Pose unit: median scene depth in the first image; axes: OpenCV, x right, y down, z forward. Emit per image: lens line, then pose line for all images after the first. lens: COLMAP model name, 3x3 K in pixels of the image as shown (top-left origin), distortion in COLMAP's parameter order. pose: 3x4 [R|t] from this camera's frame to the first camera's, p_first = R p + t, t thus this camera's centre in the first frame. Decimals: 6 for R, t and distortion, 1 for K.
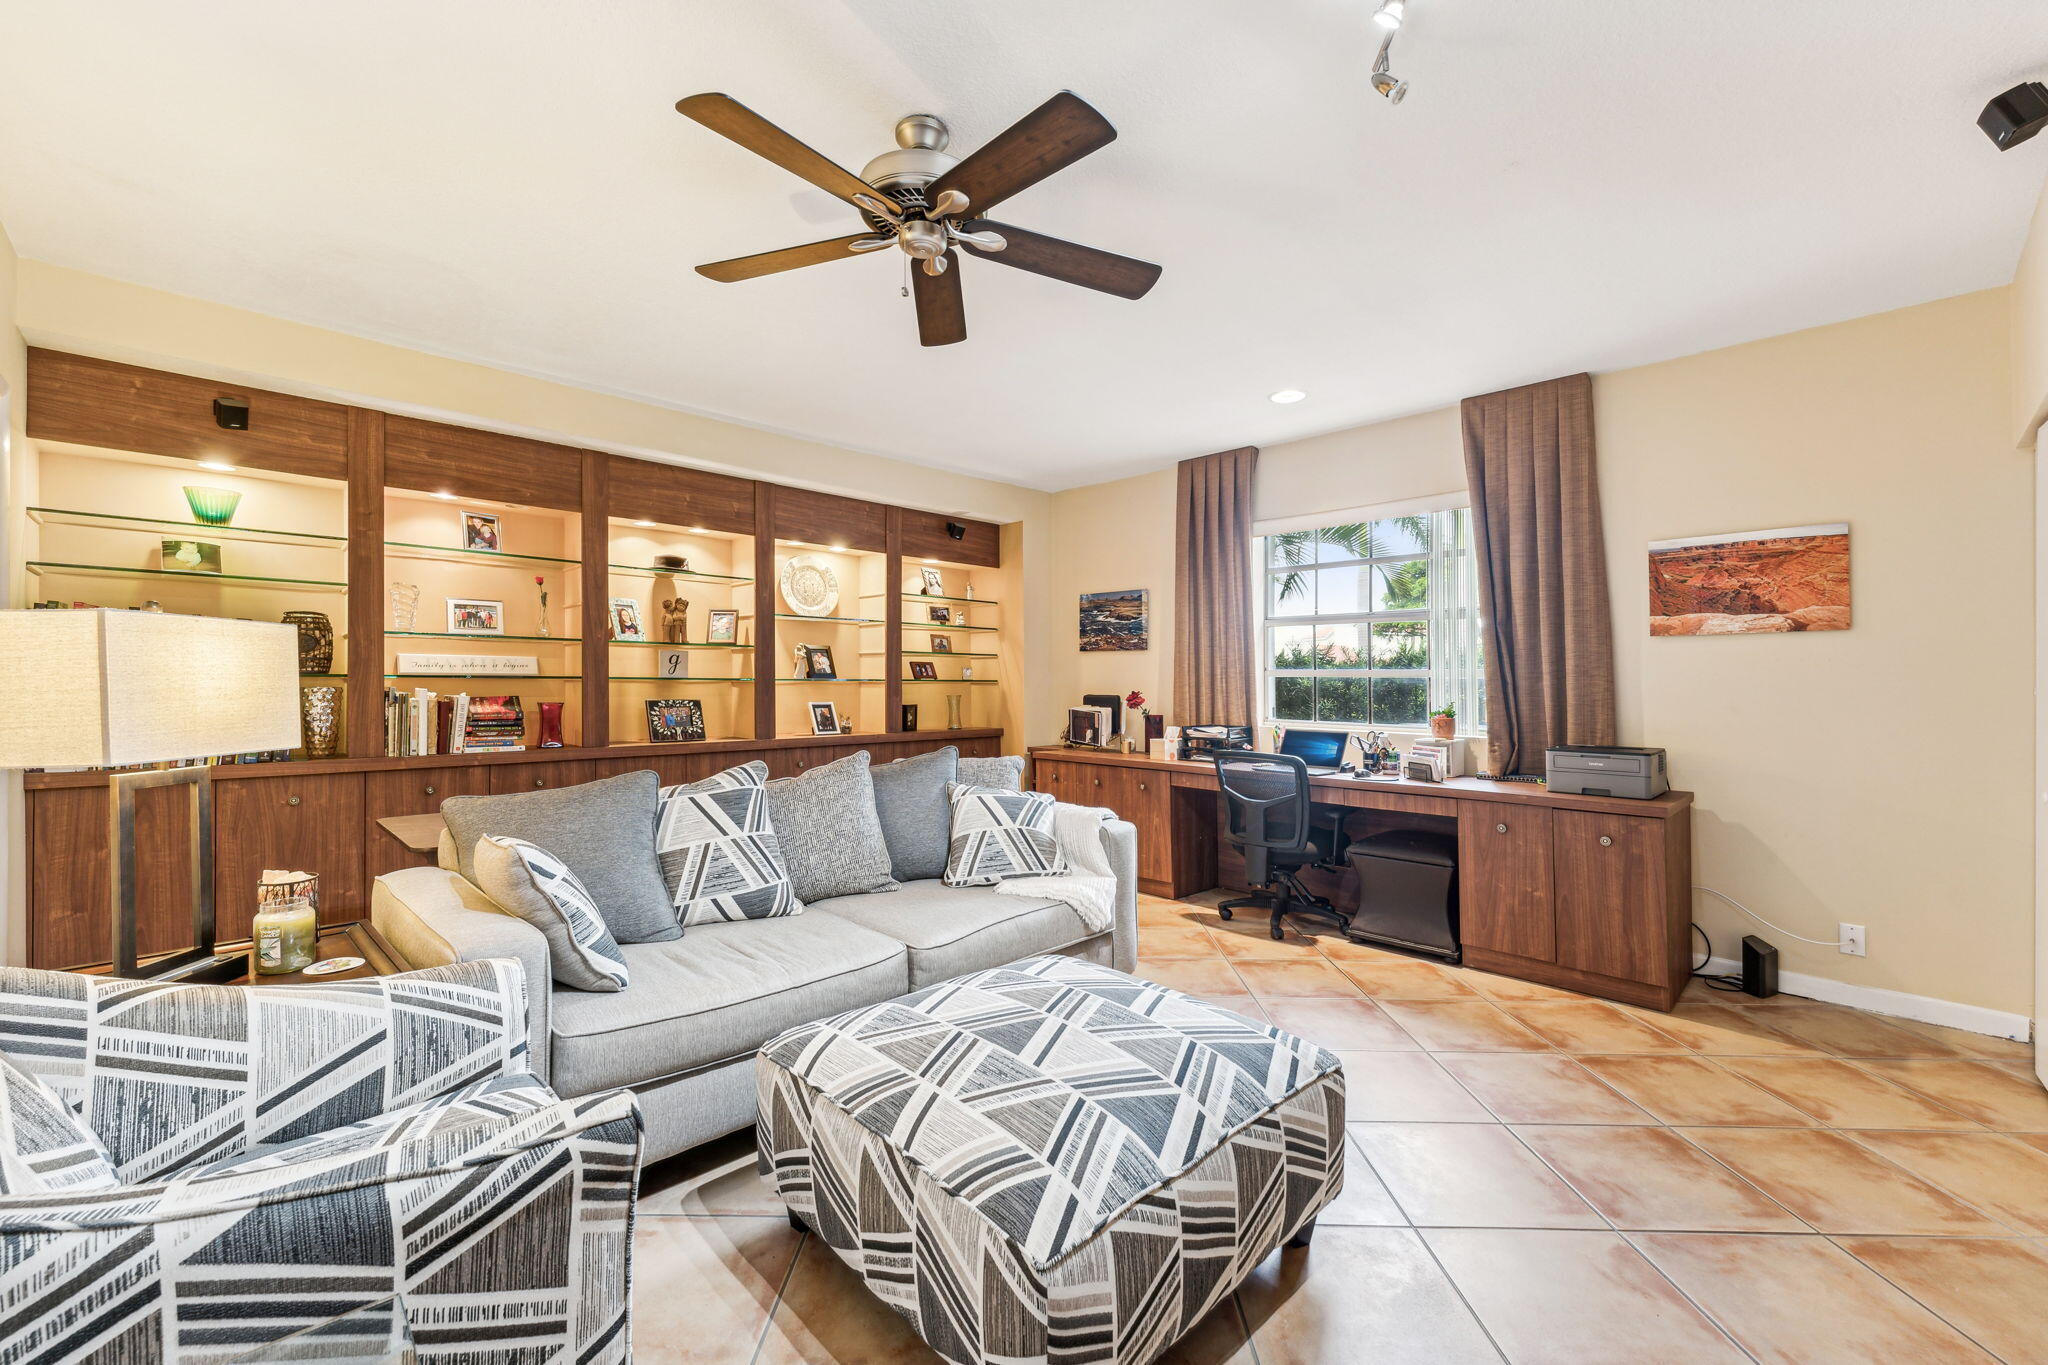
lens RADIAL K [[821.3, 0, 1022.5], [0, 821.3, 665.2], [0, 0, 1]] dist [0.000020, 0.000023]
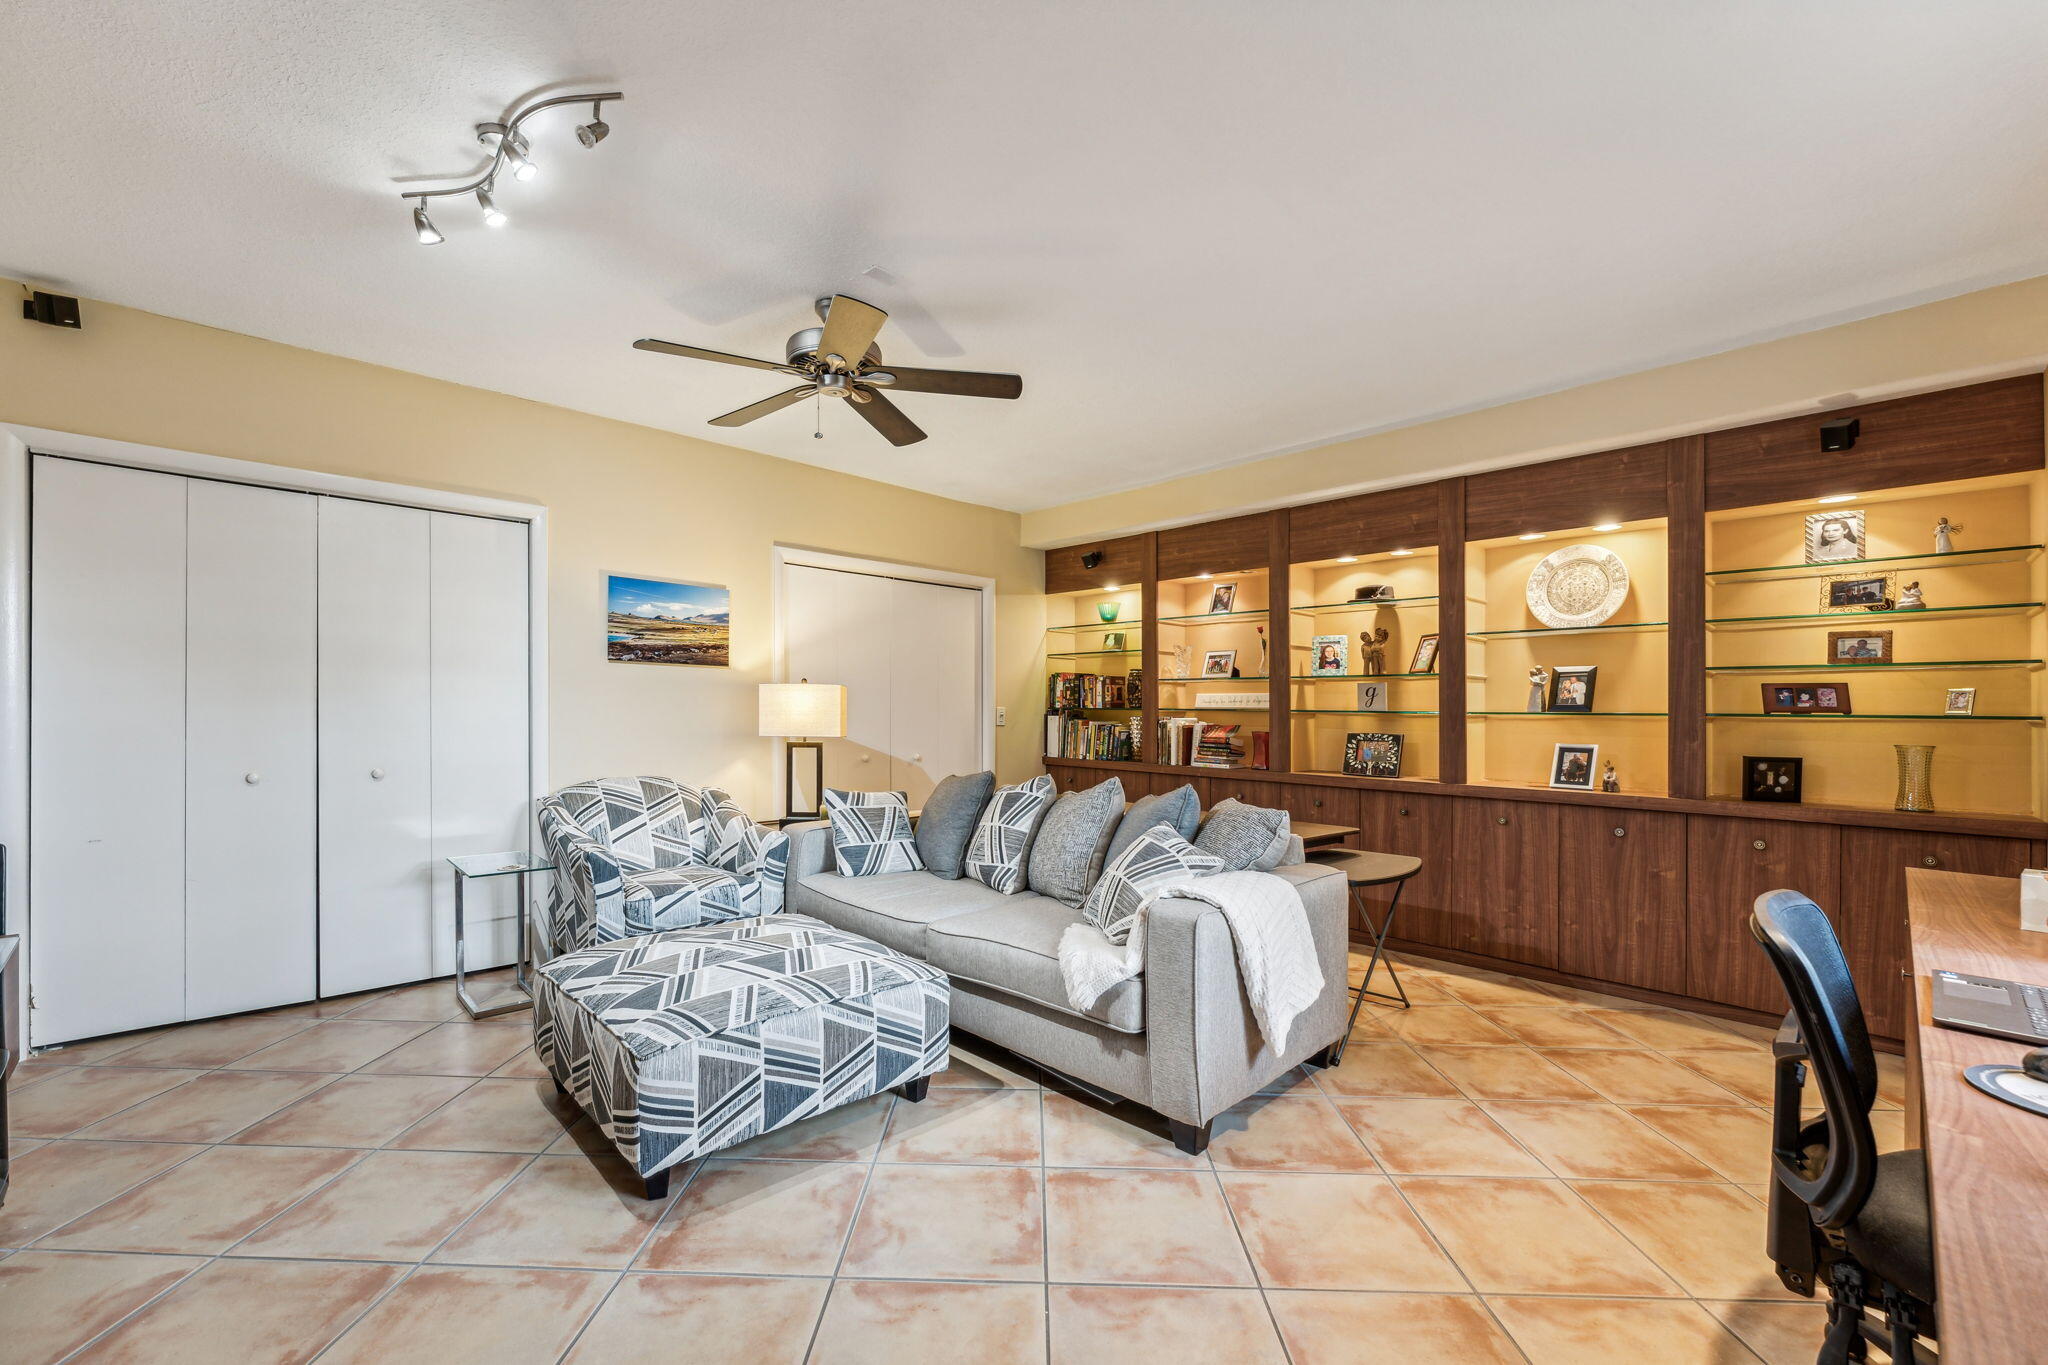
lens RADIAL K [[848.8, 0, 1020.8], [0, 848.8, 714.9], [0, 0, 1]] dist [0.000135, -0.000064]
pose [[-0.006048, 0.003222, -0.999977, 0.535988], [0.012162, 0.999921, 0.003149, 0.010804], [0.999908, -0.012143, -0.006086, 0.536298]]
